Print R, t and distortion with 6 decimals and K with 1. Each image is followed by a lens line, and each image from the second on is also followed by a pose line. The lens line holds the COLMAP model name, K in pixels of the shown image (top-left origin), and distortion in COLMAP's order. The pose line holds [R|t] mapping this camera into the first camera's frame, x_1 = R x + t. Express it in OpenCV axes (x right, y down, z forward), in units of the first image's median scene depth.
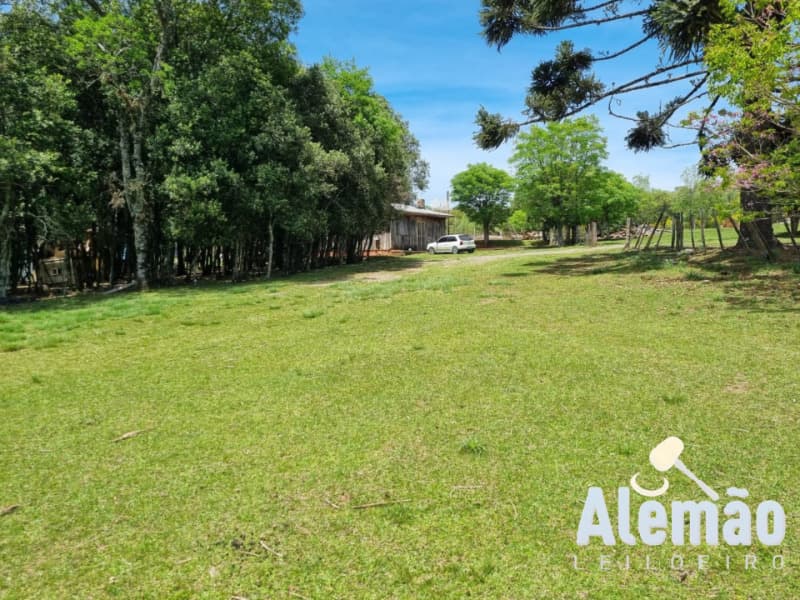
lens RADIAL K [[631.4, 0, 412.7], [0, 631.4, 291.7], [0, 0, 1]] dist [0.052497, -0.000056]
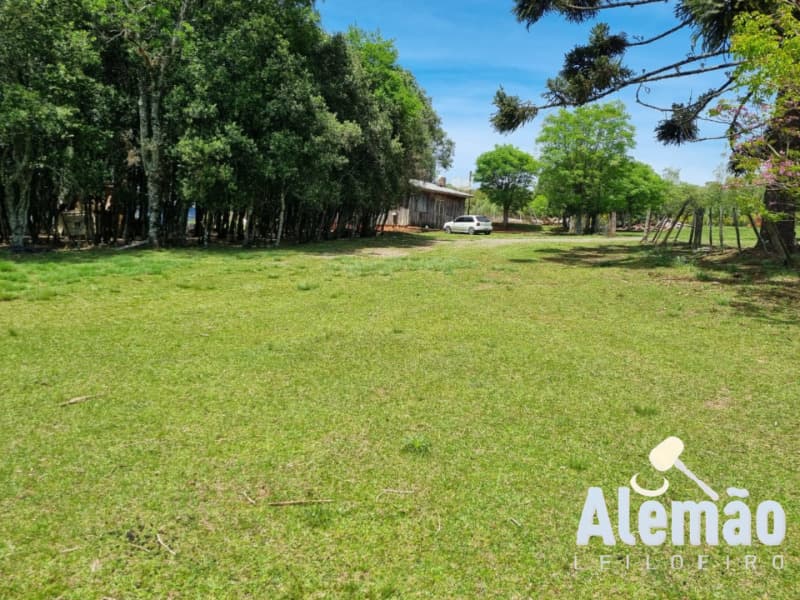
lens RADIAL K [[622.5, 0, 401.2], [0, 622.5, 289.9], [0, 0, 1]] dist [0.053417, -0.007006]
pose [[0.995979, 0.075968, -0.047493, 0.023113], [-0.074184, 0.996510, 0.038264, -0.004808], [0.050234, -0.034587, 0.998138, 0.018524]]
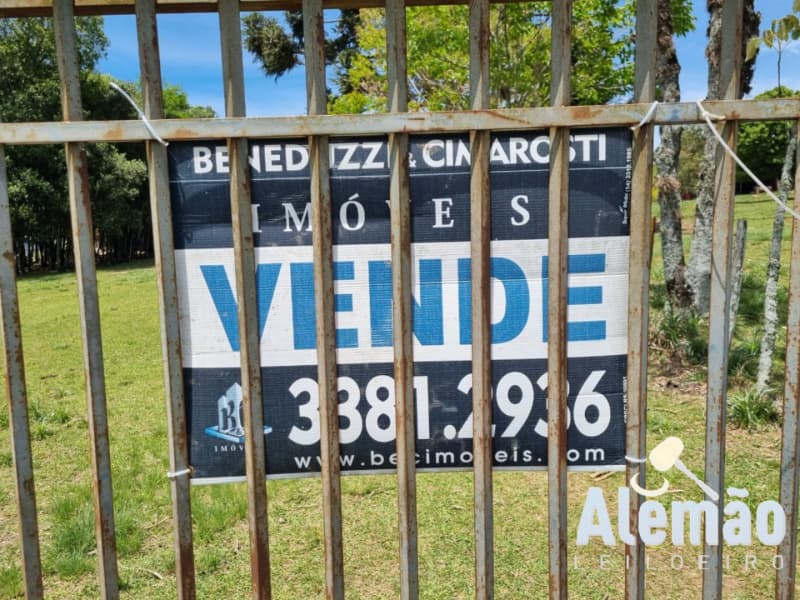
lens RADIAL K [[617.8, 0, 410.8], [0, 617.8, 295.4], [0, 0, 1]] dist [0.080763, -0.088441]
pose [[0.988411, -0.038603, 0.146812, 0.219799], [0.033757, 0.998804, 0.035359, 0.009897], [-0.148001, -0.029993, 0.988532, -0.282915]]
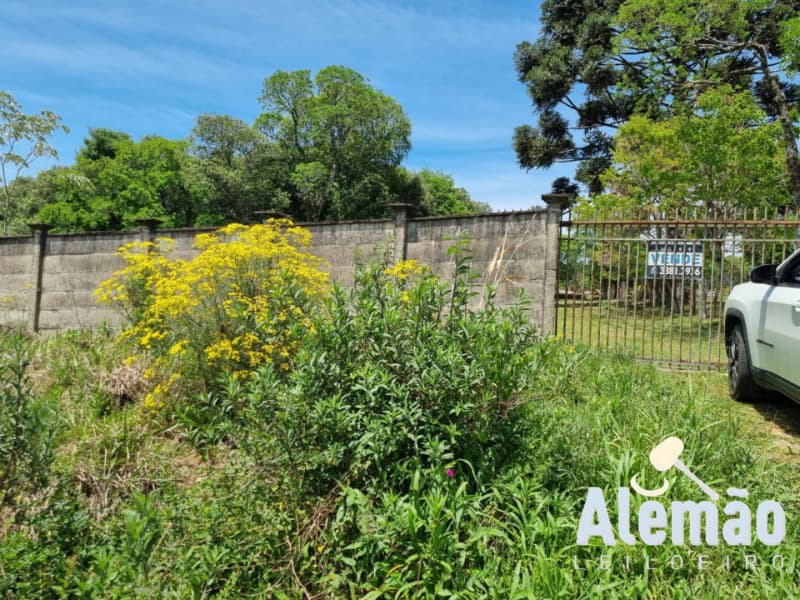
lens RADIAL K [[631.8, 0, 404.4], [0, 631.8, 299.3], [0, 0, 1]] dist [0.056085, -0.001175]
pose [[0.984683, 0.051297, -0.166639, 0.121210], [-0.062944, 0.995873, -0.065379, 0.077646], [0.162597, 0.074866, 0.983848, -0.681680]]
